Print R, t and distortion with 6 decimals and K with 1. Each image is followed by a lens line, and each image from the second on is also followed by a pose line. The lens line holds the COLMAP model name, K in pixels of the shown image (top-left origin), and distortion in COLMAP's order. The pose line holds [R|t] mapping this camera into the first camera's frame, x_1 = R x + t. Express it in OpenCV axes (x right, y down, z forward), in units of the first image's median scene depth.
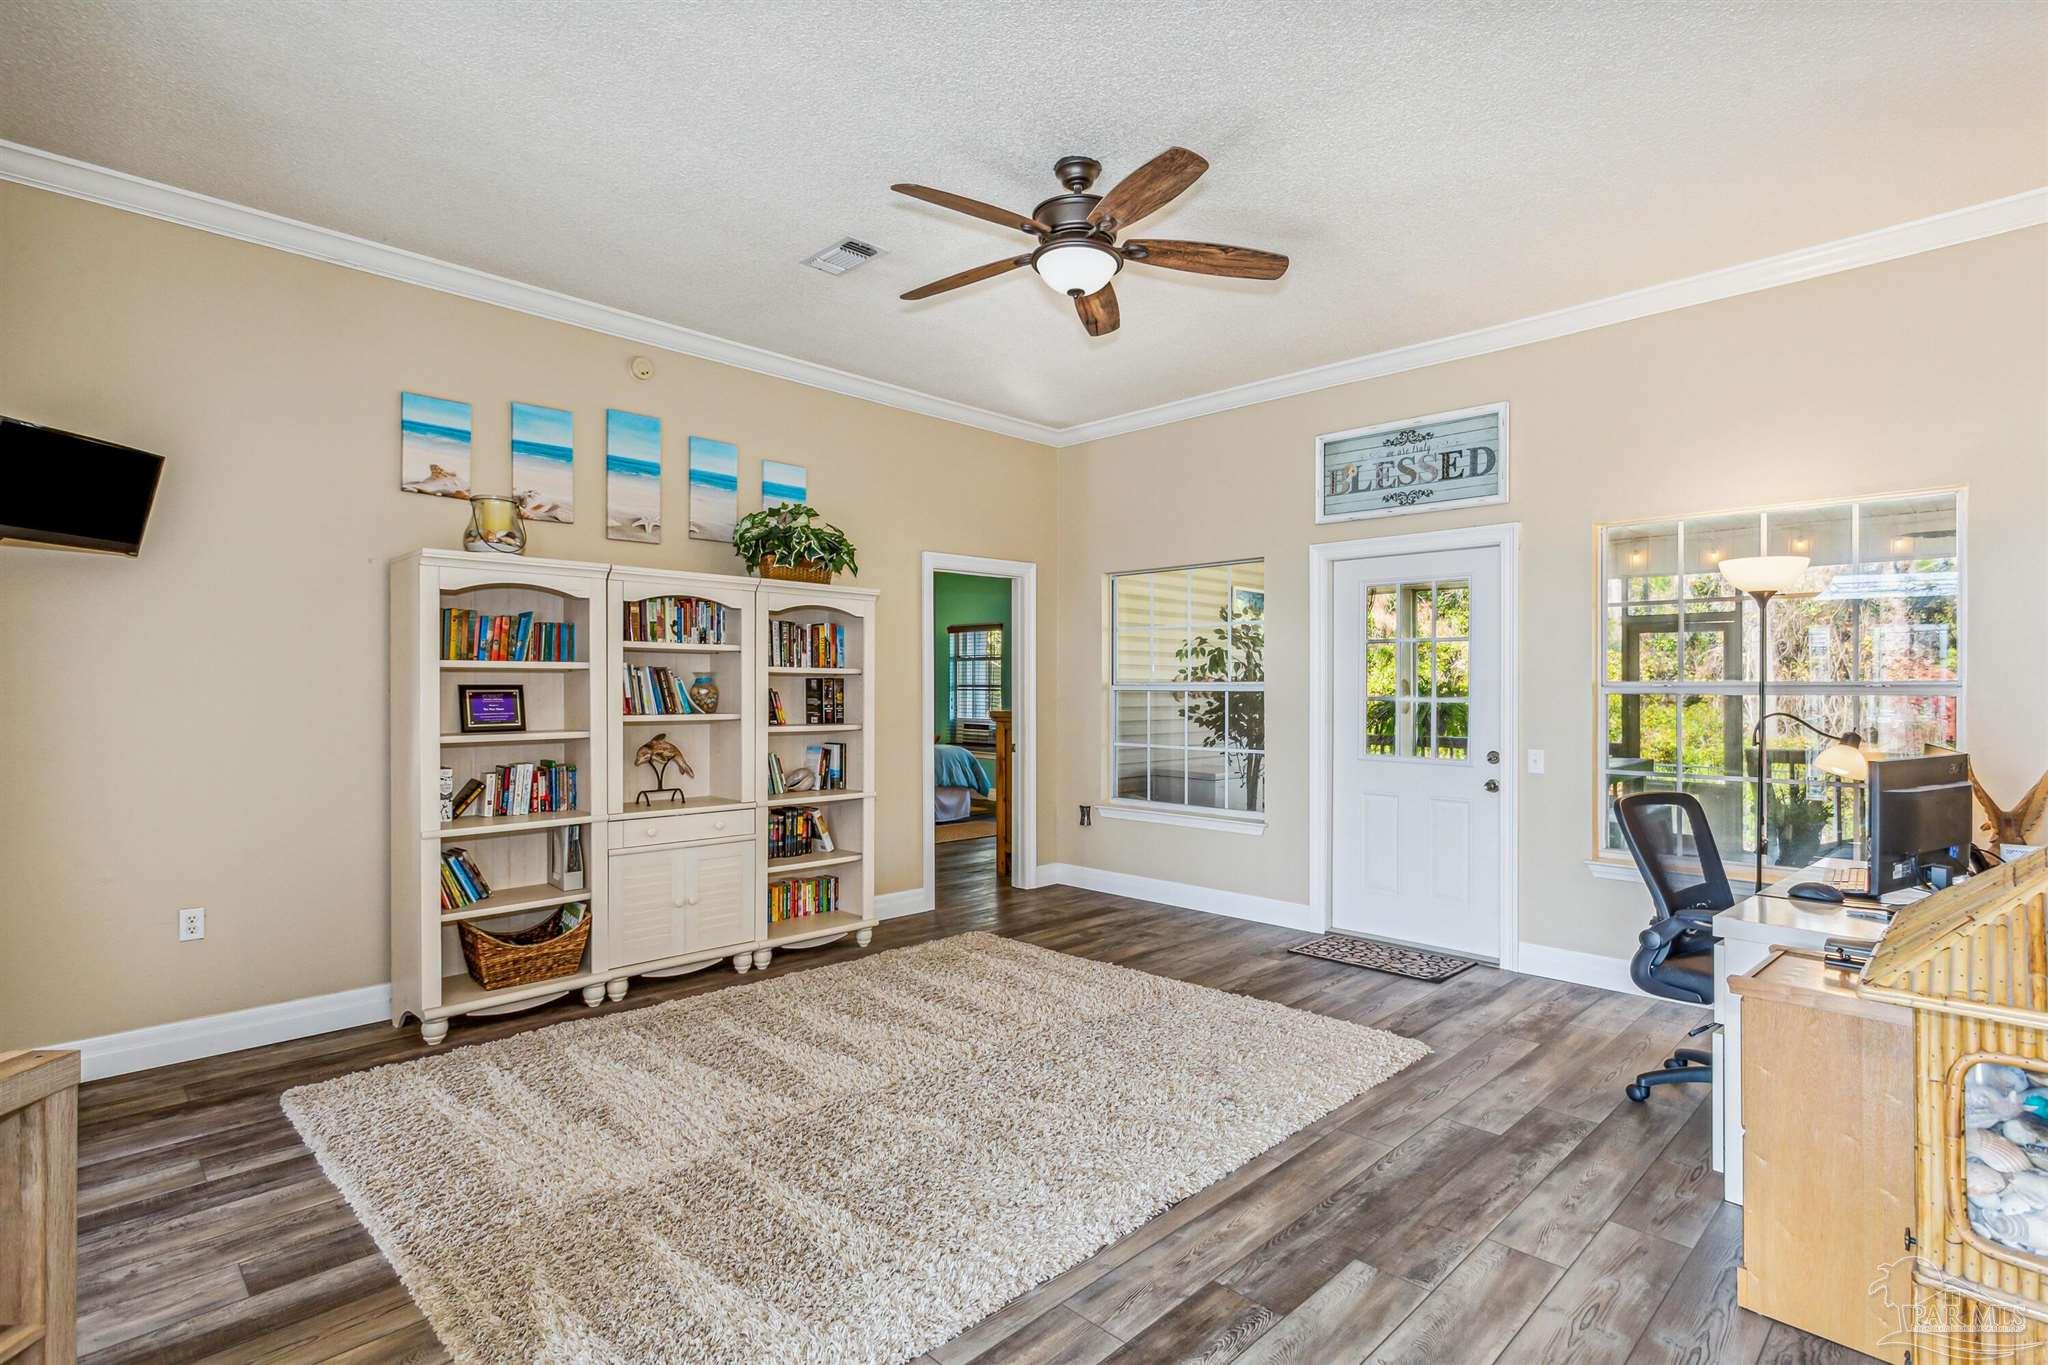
lens RADIAL K [[992.4, 0, 1010.0], [0, 992.4, 683.3], [0, 0, 1]] dist [0.000320, 0.002136]
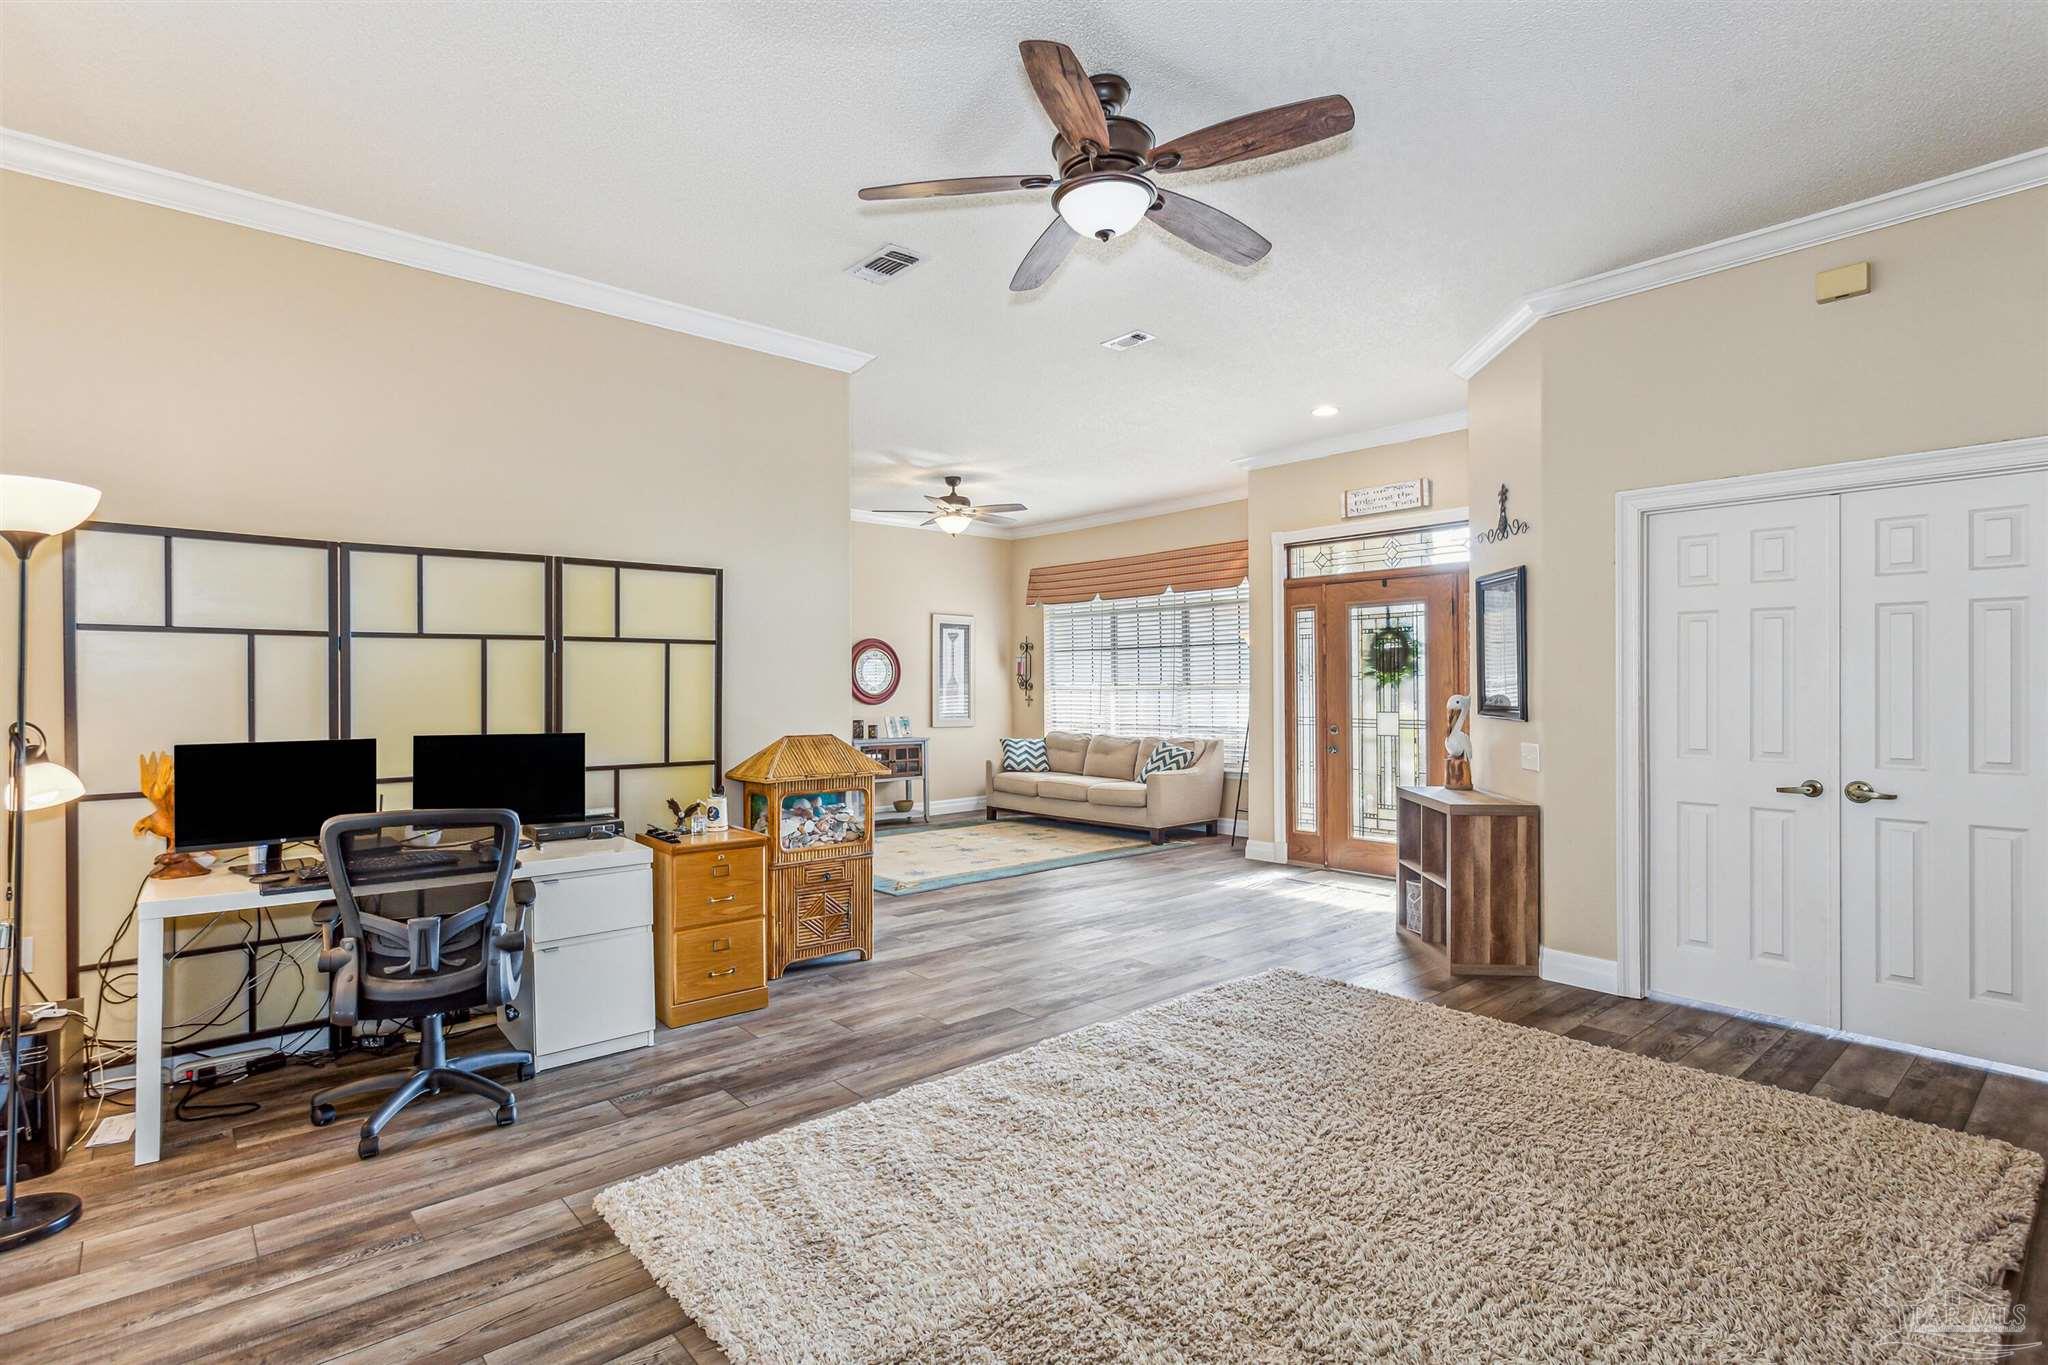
lens RADIAL K [[992.4, 0, 1021.7], [0, 992.4, 686.1], [0, 0, 1]] dist [0.000320, 0.002136]
pose [[-0.998726, 0.003065, 0.050377, 0.068625], [0.002797, 0.999982, -0.005384, 0.008792], [-0.050392, -0.005236, -0.998716, 1.347450]]
